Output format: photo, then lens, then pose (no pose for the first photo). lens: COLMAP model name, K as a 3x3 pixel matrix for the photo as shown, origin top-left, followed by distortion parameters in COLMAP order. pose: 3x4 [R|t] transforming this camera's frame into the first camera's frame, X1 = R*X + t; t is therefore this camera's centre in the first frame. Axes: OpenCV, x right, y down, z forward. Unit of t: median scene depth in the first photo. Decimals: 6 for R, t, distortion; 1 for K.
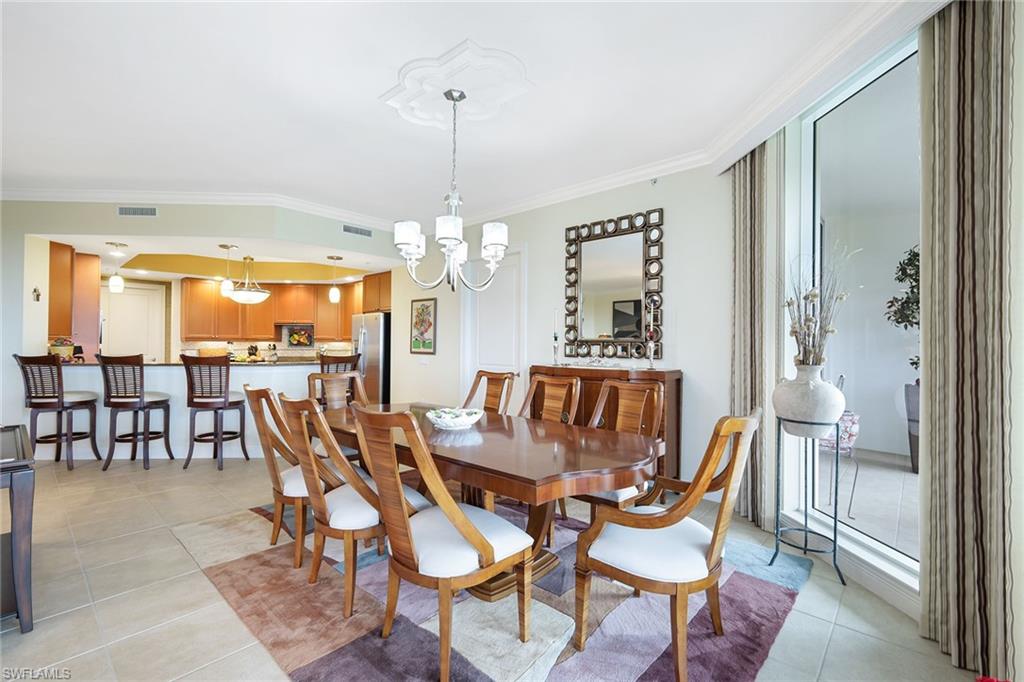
lens RADIAL K [[447.6, 0, 513.9], [0, 447.6, 338.3], [0, 0, 1]] dist [0.004227, 0.000660]
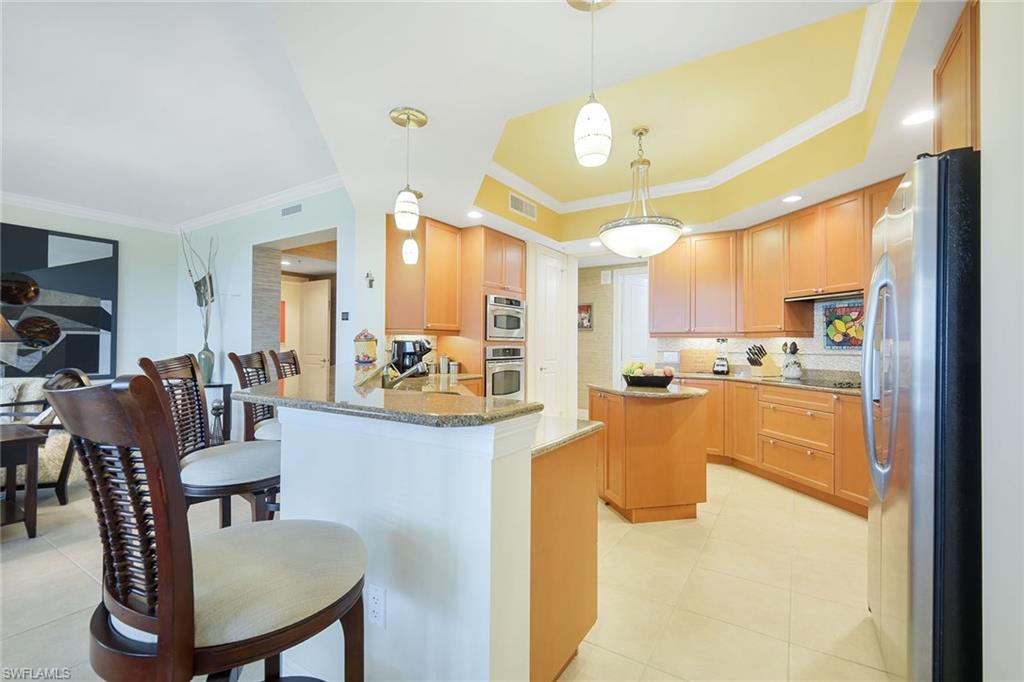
lens RADIAL K [[447.6, 0, 514.1], [0, 447.6, 341.2], [0, 0, 1]] dist [0.004227, 0.000660]
pose [[0.168673, -0.006471, -0.985651, -0.193511], [0.007250, 0.999960, -0.005324, 0.021303], [0.985645, -0.006248, 0.168713, 1.084138]]
